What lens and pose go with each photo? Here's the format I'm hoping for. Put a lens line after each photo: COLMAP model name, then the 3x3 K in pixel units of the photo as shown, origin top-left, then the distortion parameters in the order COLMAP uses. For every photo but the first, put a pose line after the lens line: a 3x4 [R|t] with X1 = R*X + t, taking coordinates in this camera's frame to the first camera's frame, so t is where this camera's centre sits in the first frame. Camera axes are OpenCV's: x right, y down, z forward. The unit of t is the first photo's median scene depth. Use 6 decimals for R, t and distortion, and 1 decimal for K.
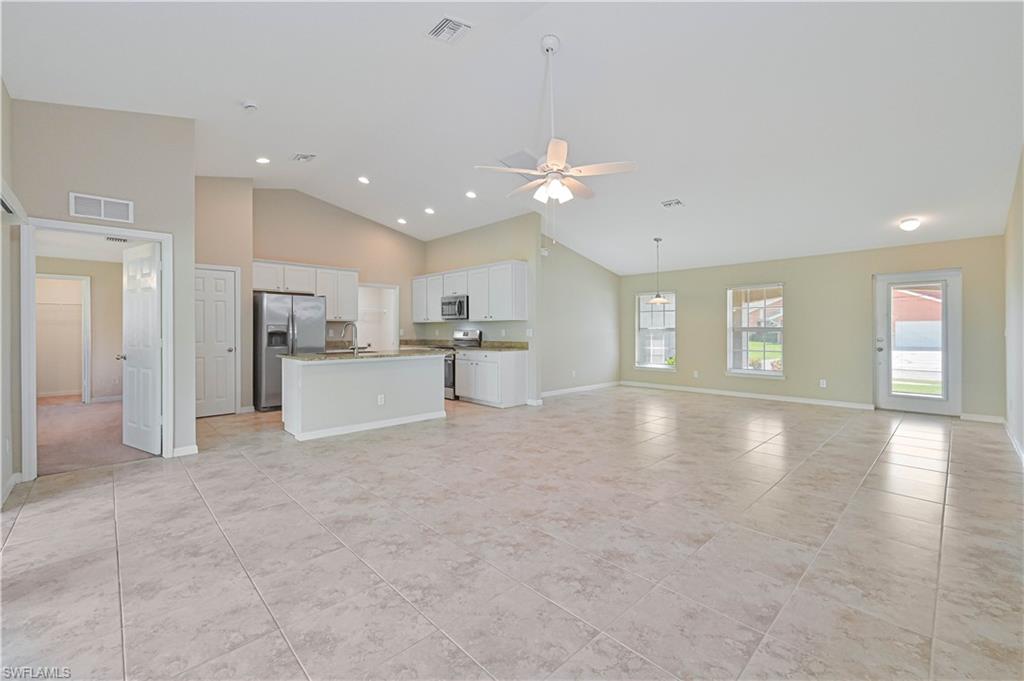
lens RADIAL K [[422.2, 0, 513.0], [0, 422.2, 332.1], [0, 0, 1]] dist [-0.001890, -0.000223]
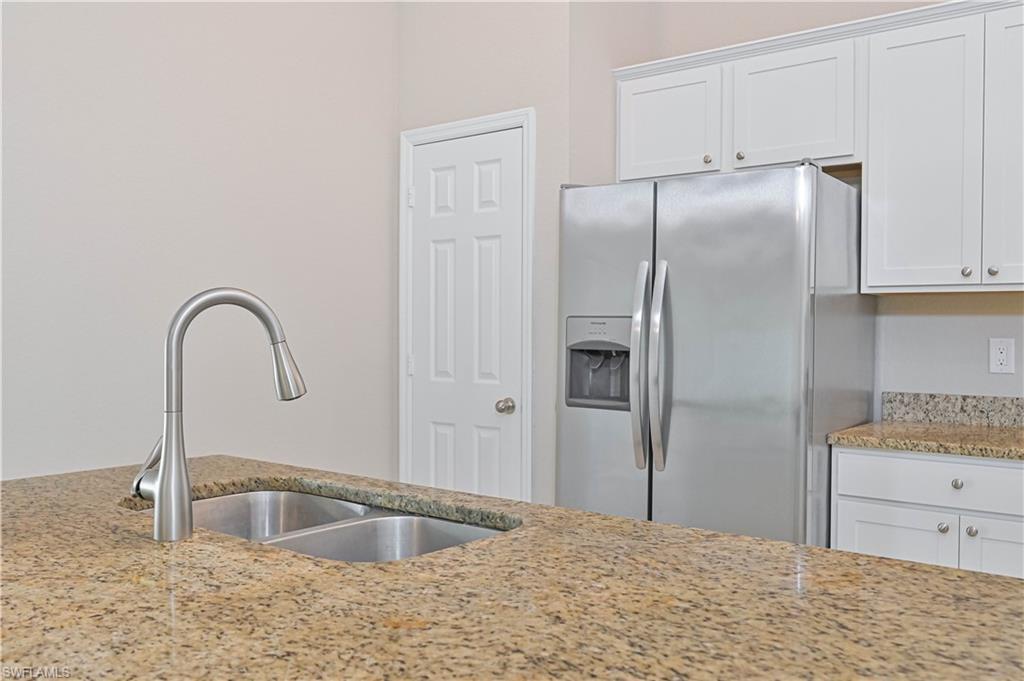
lens RADIAL K [[879.1, 0, 516.6], [0, 879.1, 338.0], [0, 0, 1]] dist [-0.007217, -0.001823]
pose [[0.143346, 0.012777, -0.989590, -0.081813], [-0.009630, 0.999887, 0.011515, -0.010089], [0.989626, 0.007879, 0.143453, 0.866159]]
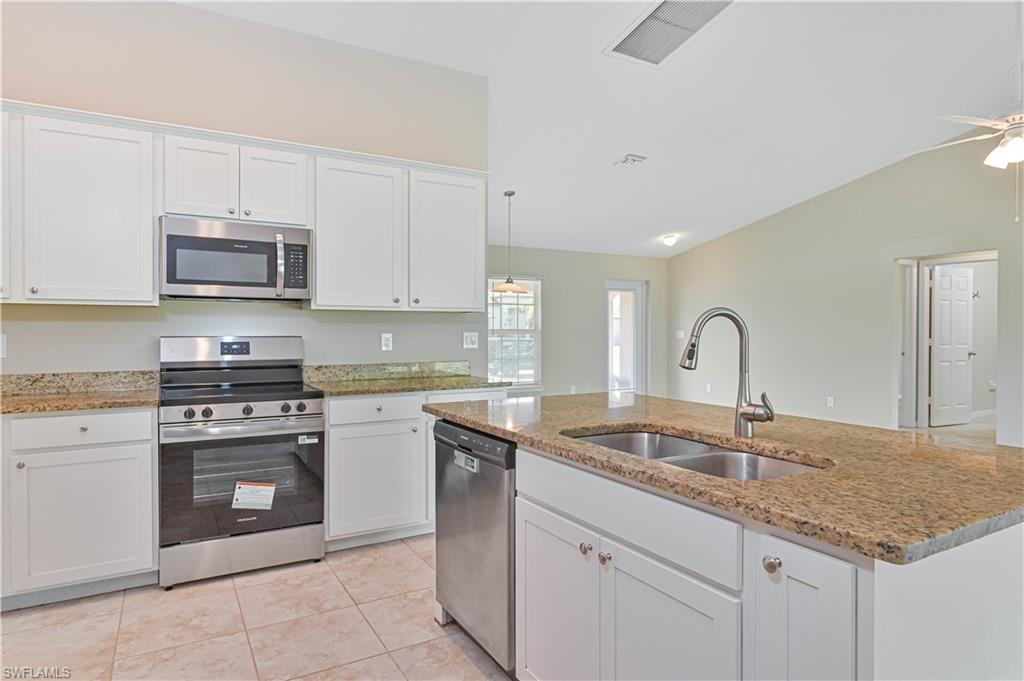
lens RADIAL K [[608.9, 0, 516.0], [0, 608.9, 334.7], [0, 0, 1]] dist [0.003578, -0.000042]
pose [[0.228123, -0.005602, 0.973616, -0.617123], [0.004509, 0.999979, 0.004697, -0.007961], [-0.973622, 0.003318, 0.228144, 0.853768]]
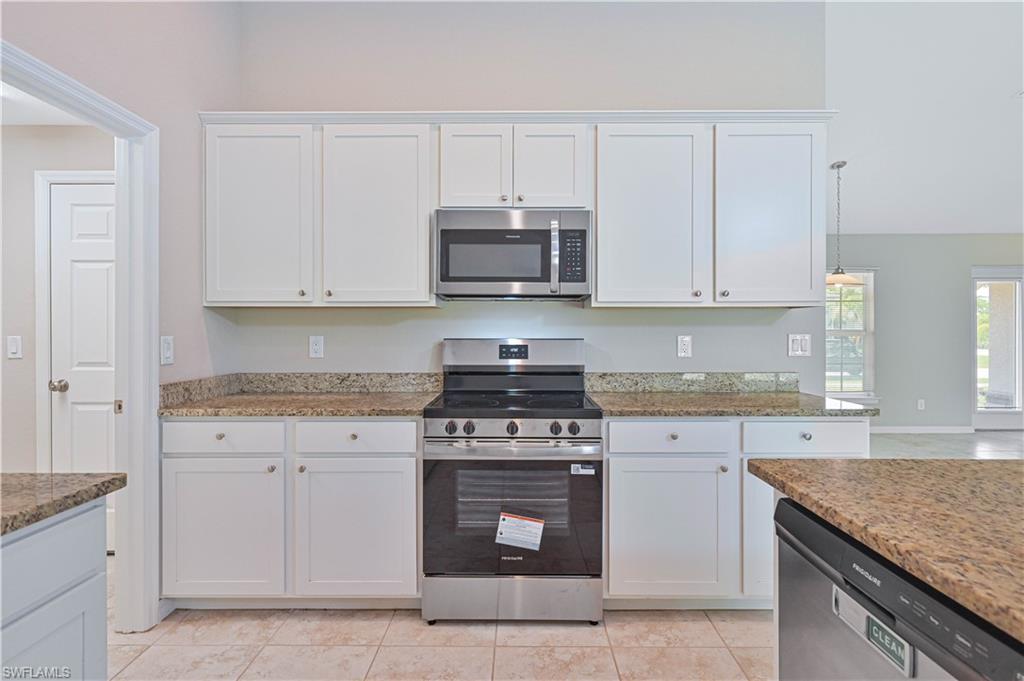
lens RADIAL K [[505.2, 0, 510.1], [0, 505.2, 329.5], [0, 0, 1]] dist [0.000080, 0.000946]
pose [[0.696425, 0.002548, 0.717625, -0.440055], [0.003243, 0.999972, -0.006697, -0.009779], [-0.717622, 0.006991, 0.696398, 0.937524]]
